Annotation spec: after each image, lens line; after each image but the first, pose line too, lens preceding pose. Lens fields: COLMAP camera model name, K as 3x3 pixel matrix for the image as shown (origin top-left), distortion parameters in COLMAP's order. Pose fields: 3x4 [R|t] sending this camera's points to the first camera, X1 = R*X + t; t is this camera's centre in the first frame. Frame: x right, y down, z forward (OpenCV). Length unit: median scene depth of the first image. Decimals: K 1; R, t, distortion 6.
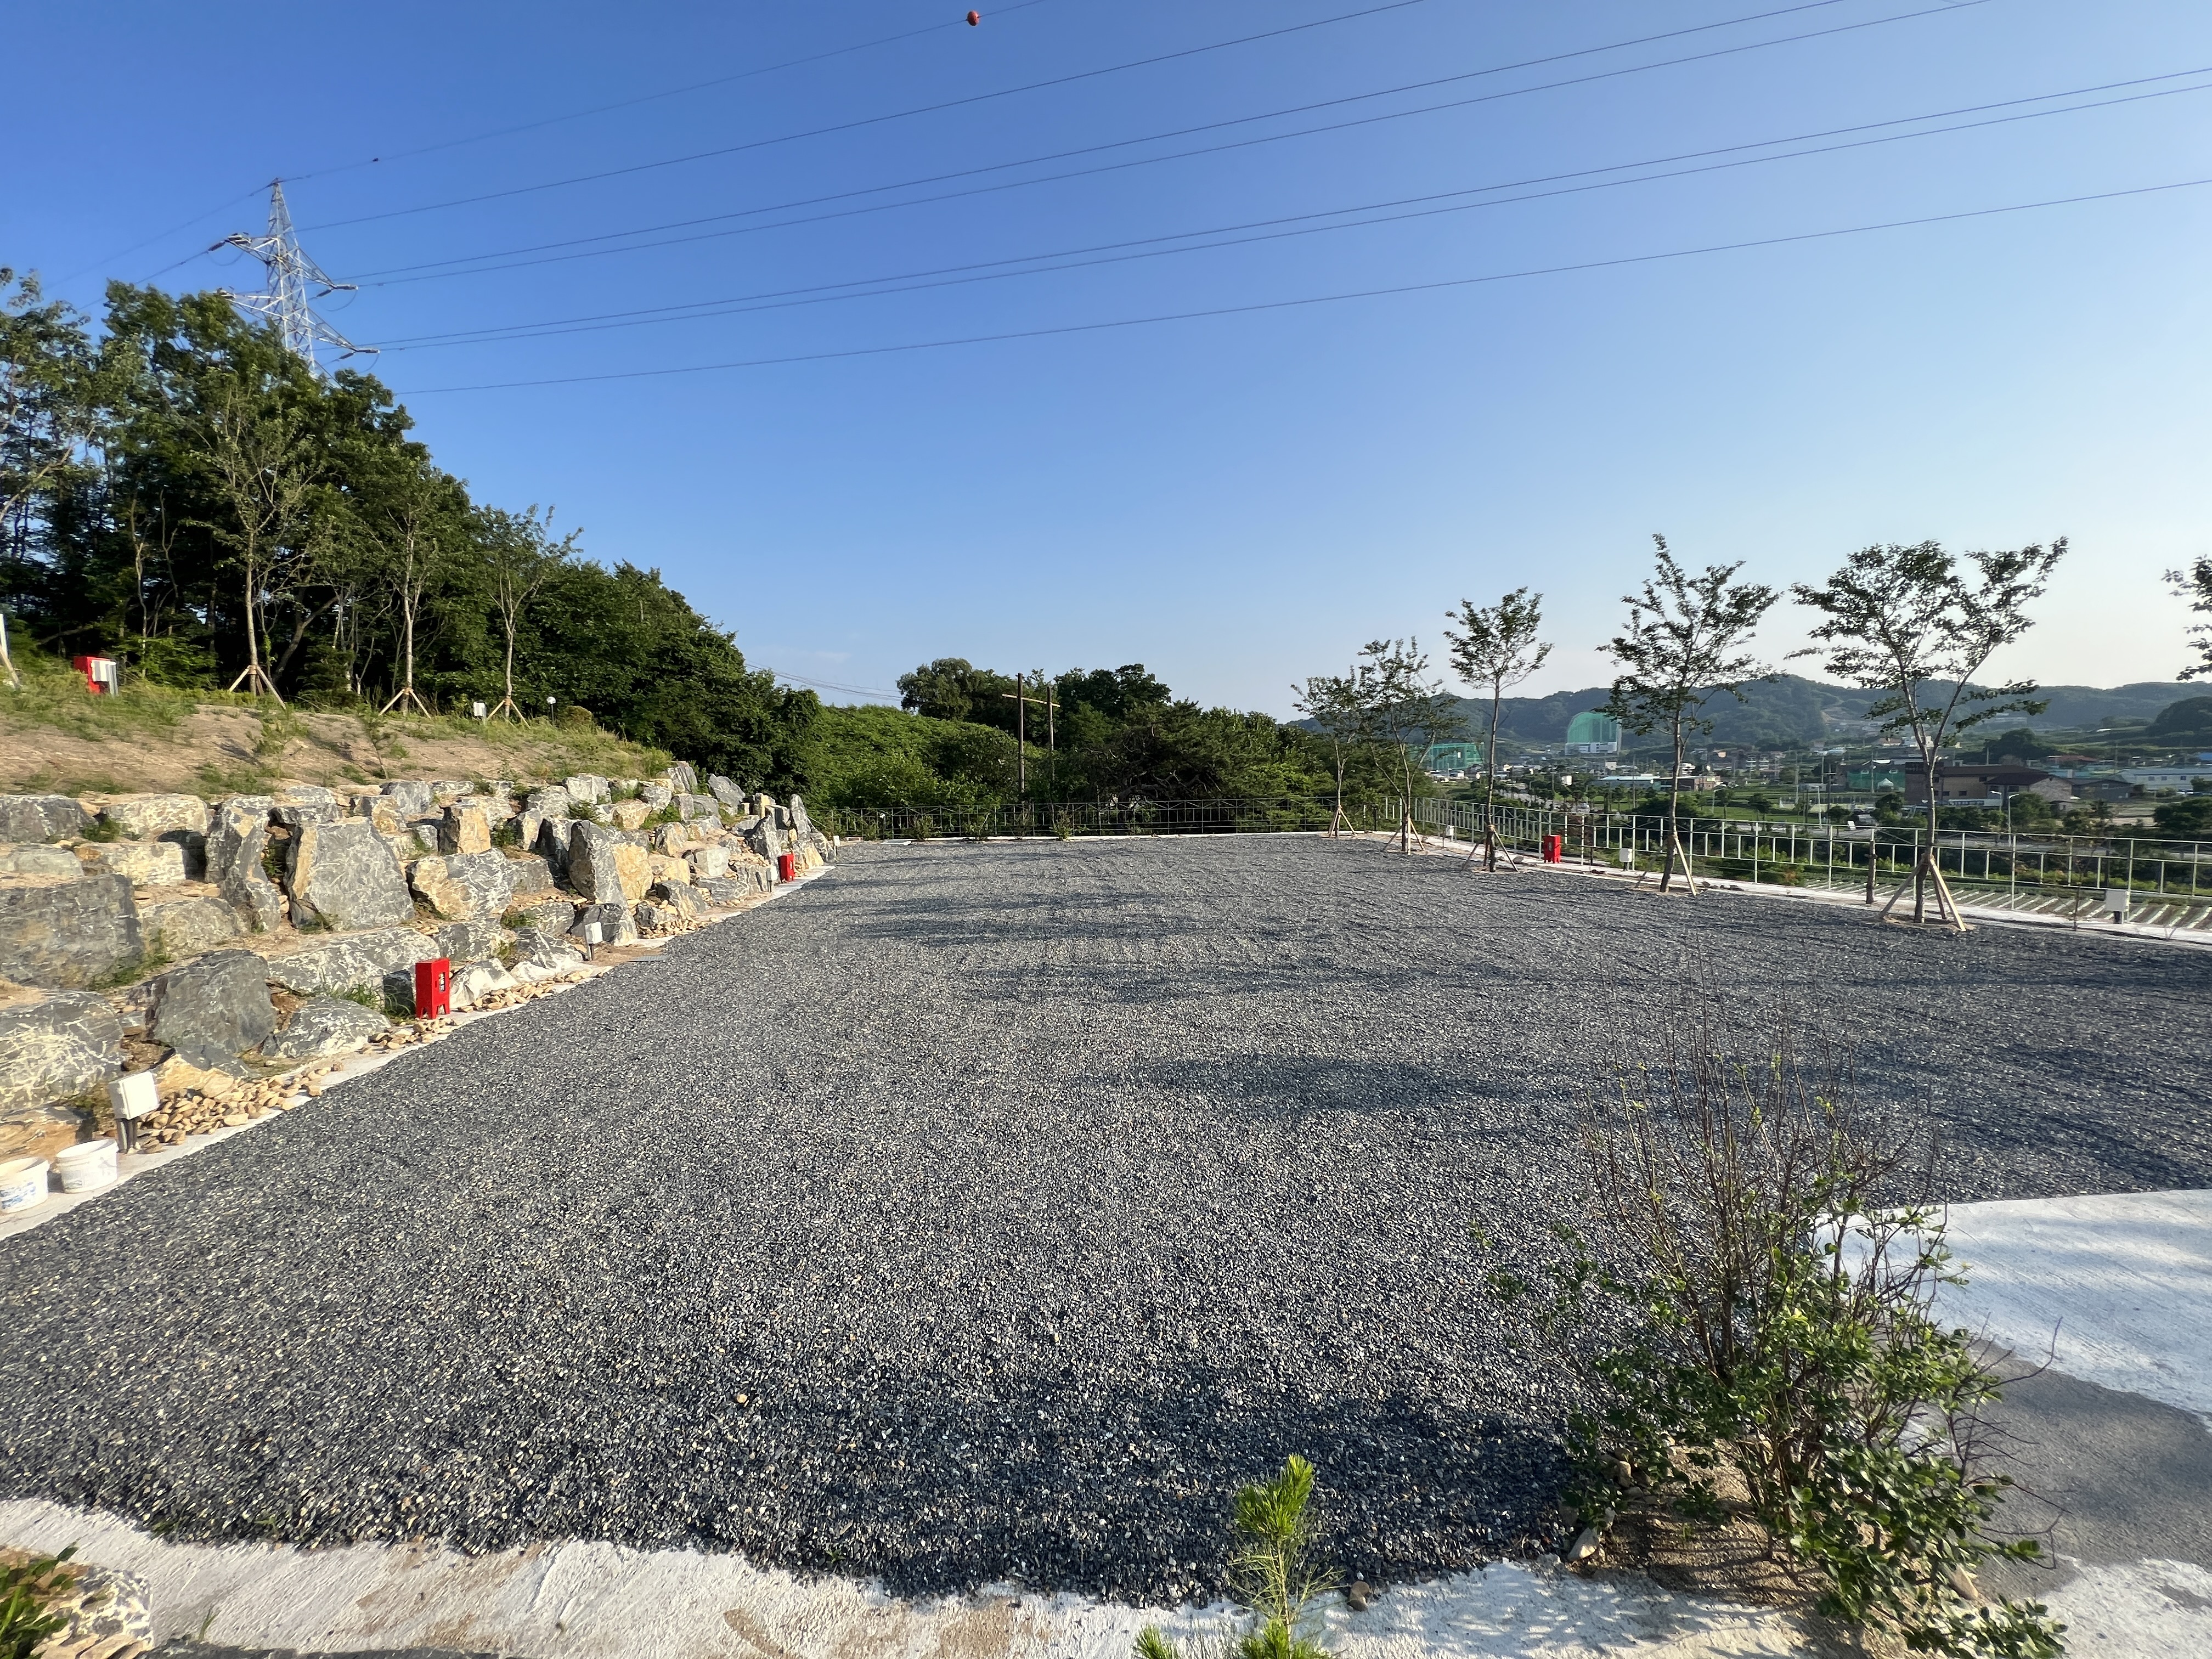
lens RADIAL K [[880.1, 0, 1101.4], [0, 880.1, 829.0], [0, 0, 1]] dist [-0.000804, 0.000084]
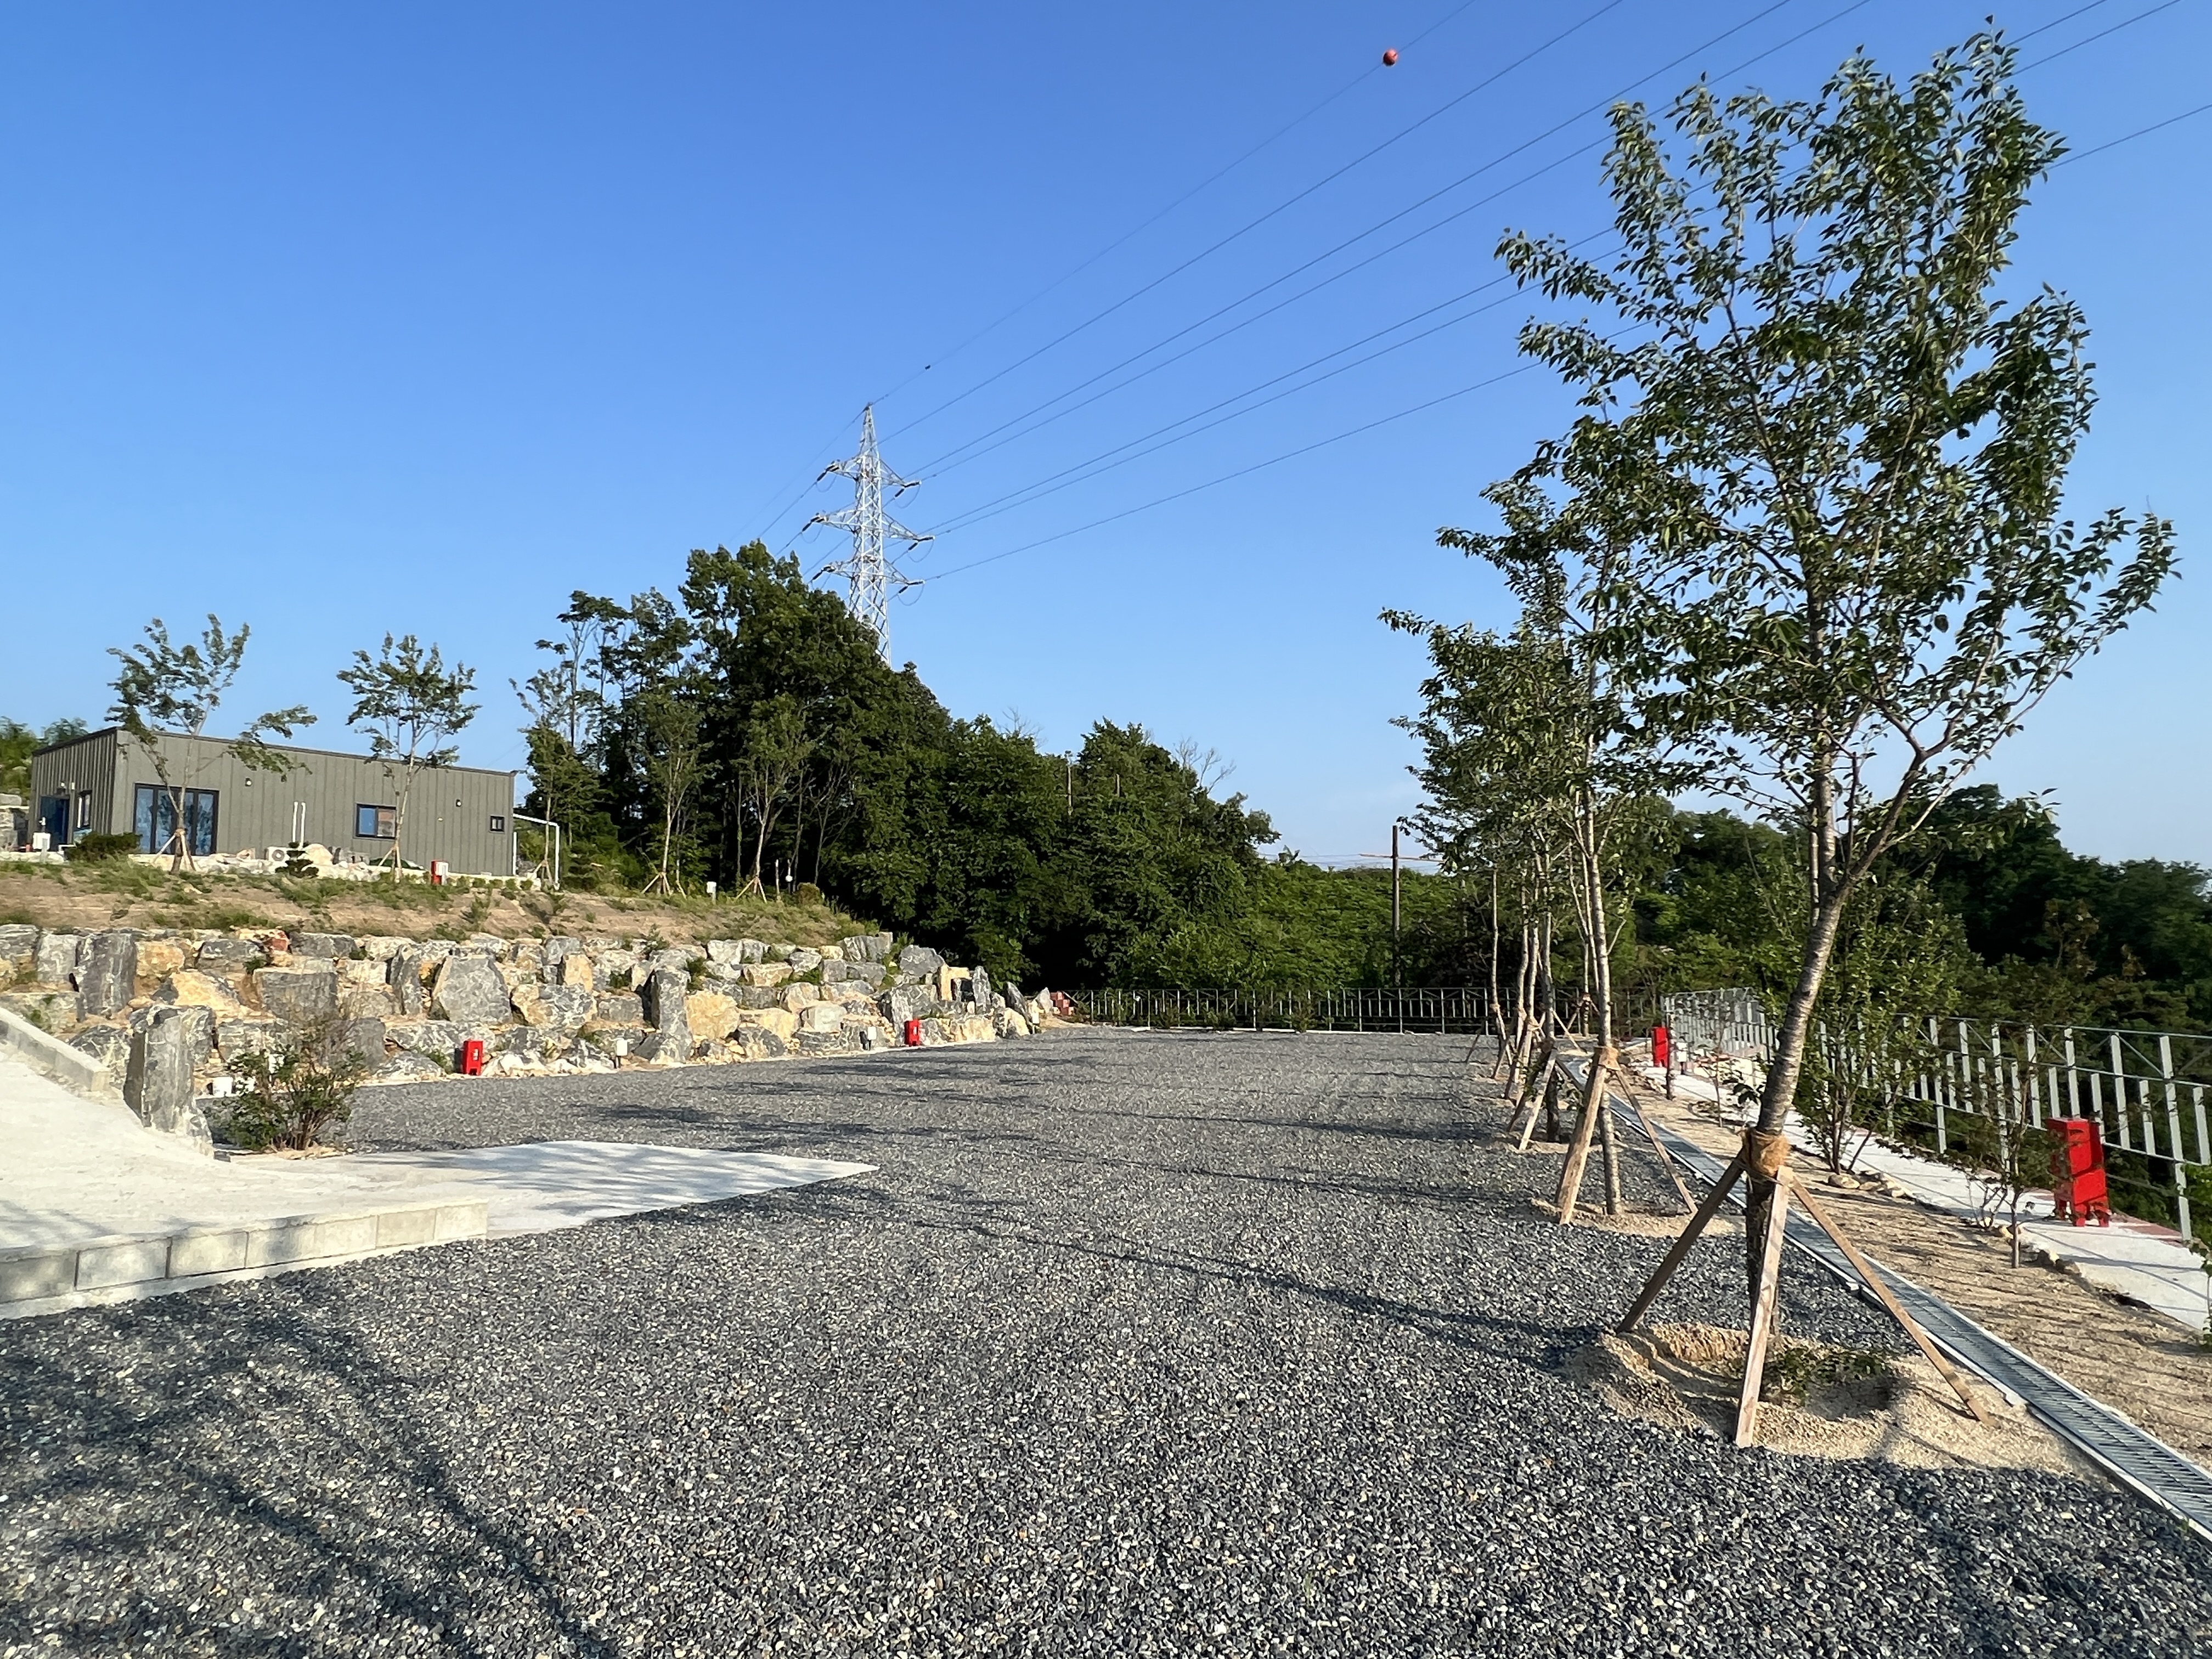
lens RADIAL K [[1370.7, 0, 1102.7], [0, 1370.7, 834.9], [0, 0, 1]] dist [0.002354, -0.008530]
pose [[0.793466, -0.047619, -0.606749, 0.878227], [-0.054959, 0.987255, -0.149353, 0.045807], [0.606128, 0.151853, 0.780736, -0.166214]]
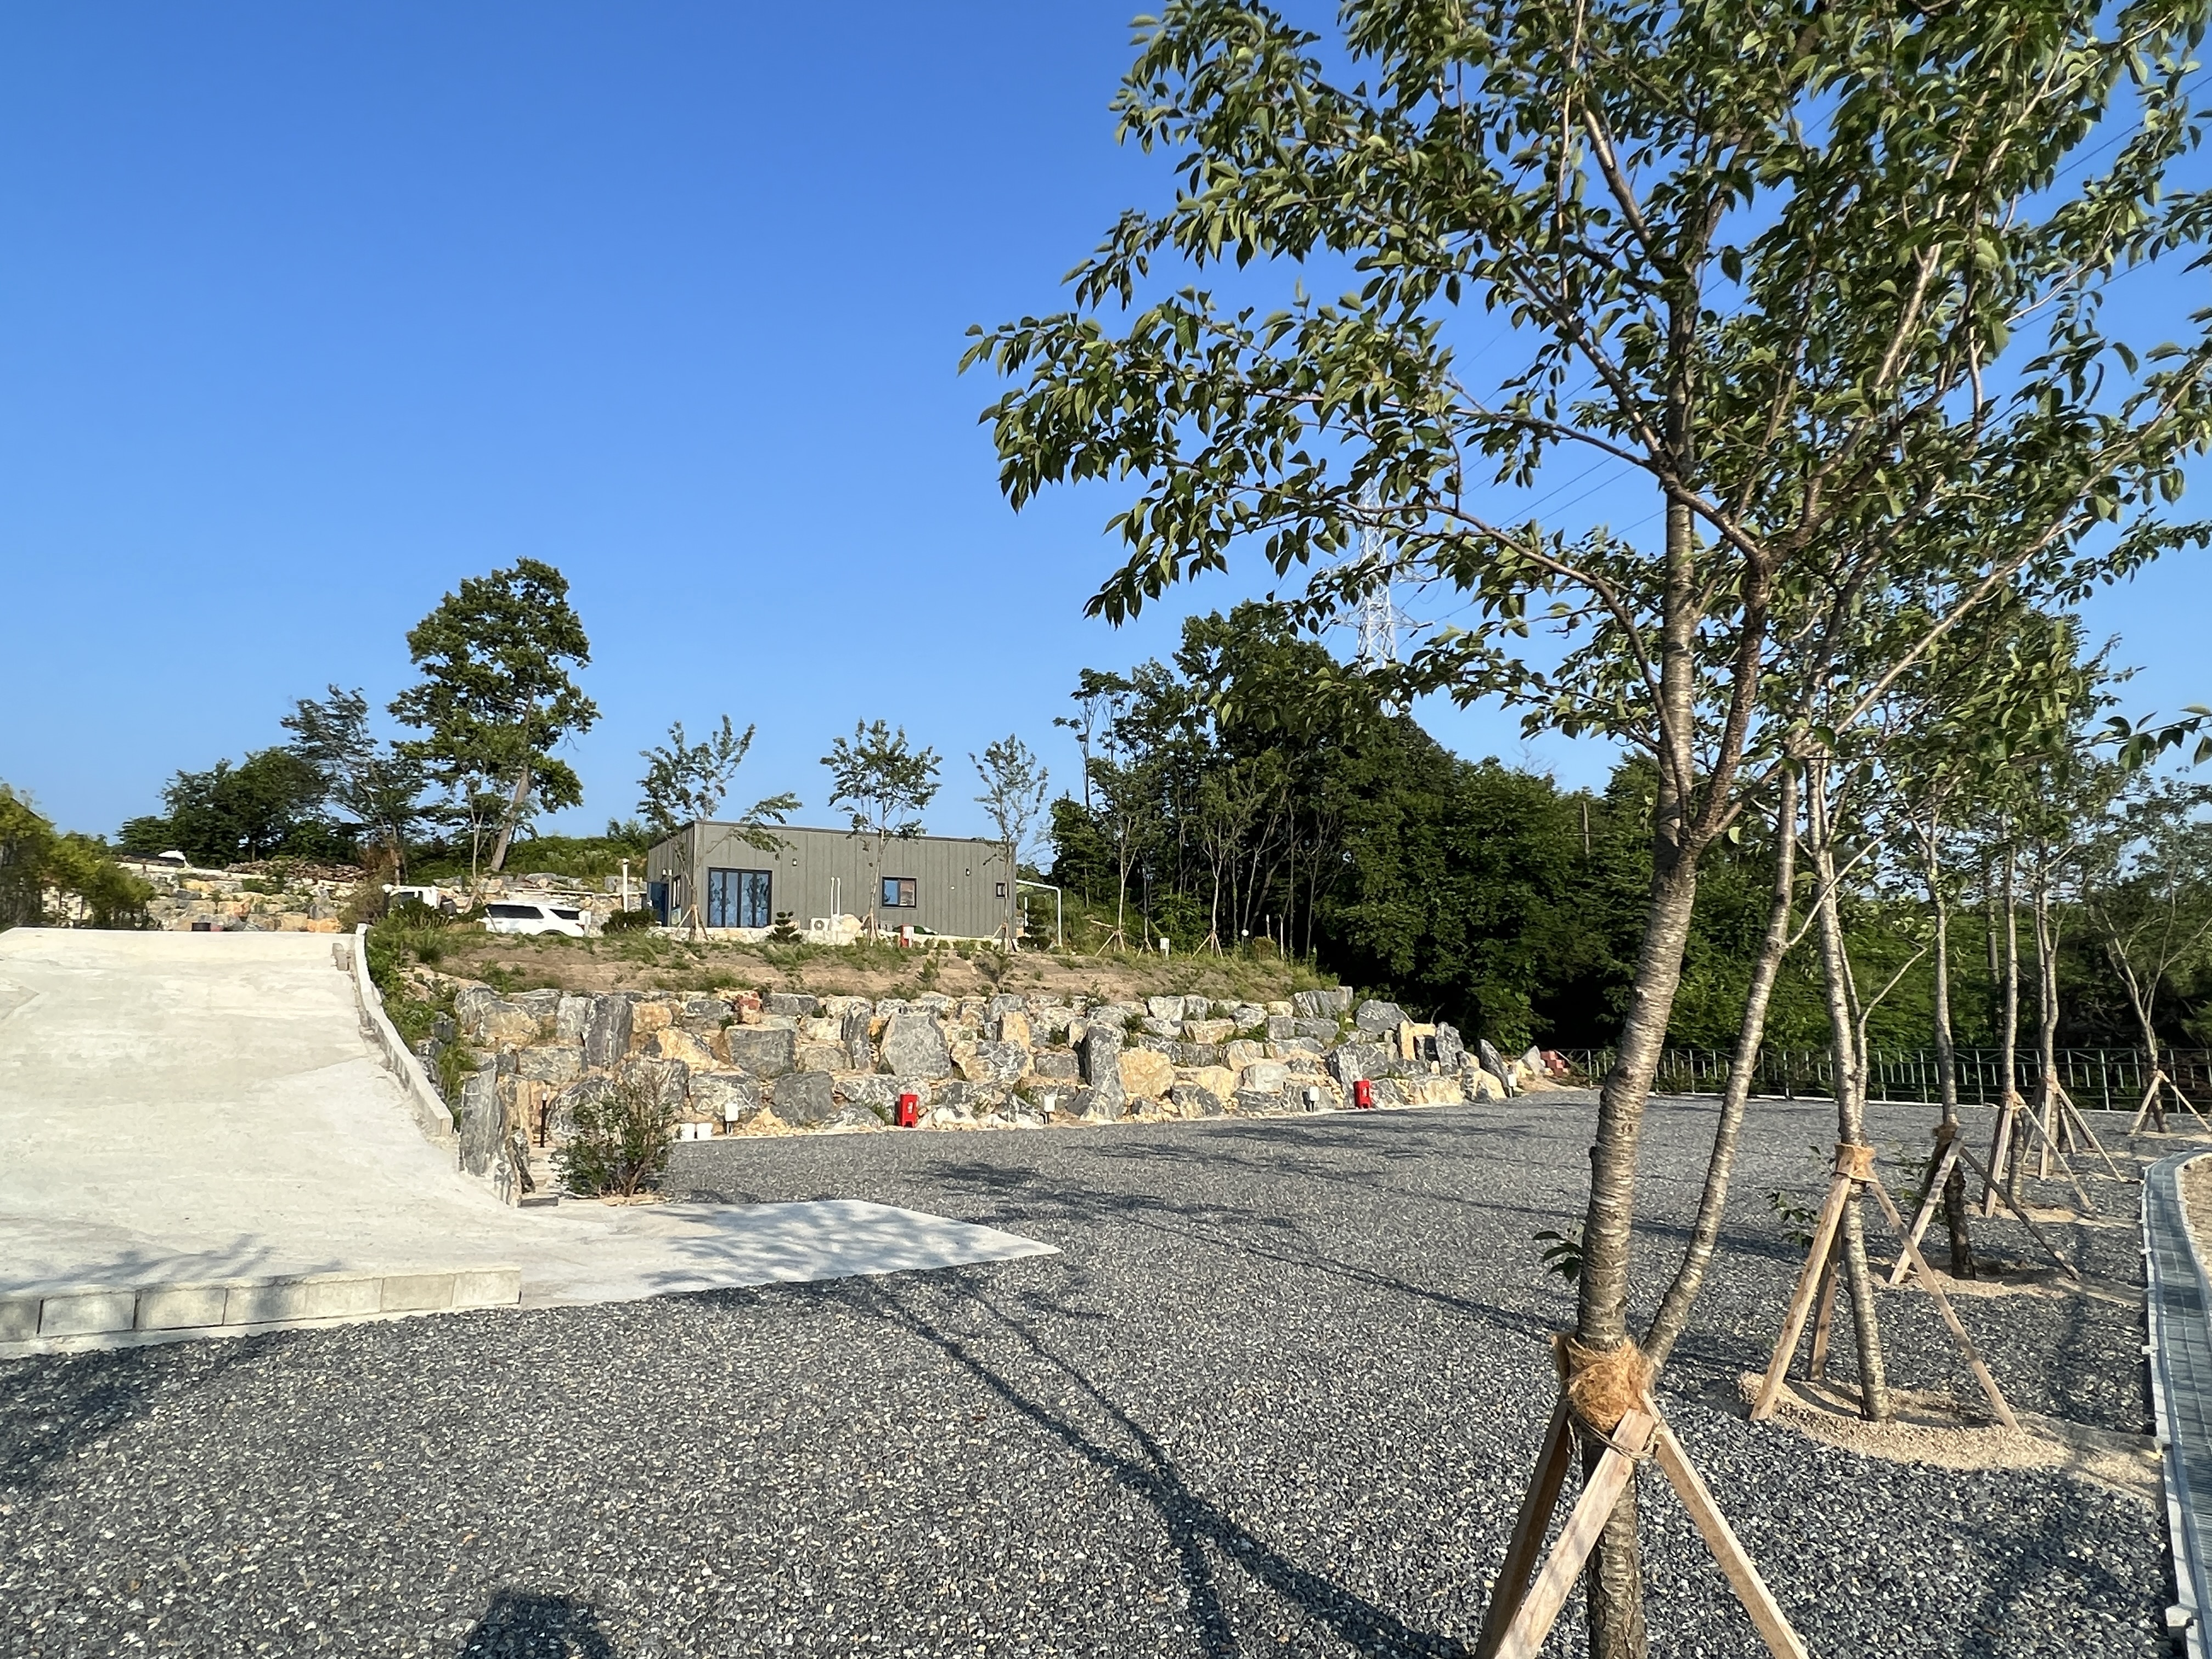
lens RADIAL K [[1370.7, 0, 1091.4], [0, 1370.7, 831.6], [0, 0, 1]] dist [0.002354, -0.008530]
pose [[0.481557, -0.112410, -0.869176, 0.913623], [-0.069882, 0.983658, -0.165933, 0.033189], [0.873624, 0.140646, 0.465832, 0.002099]]
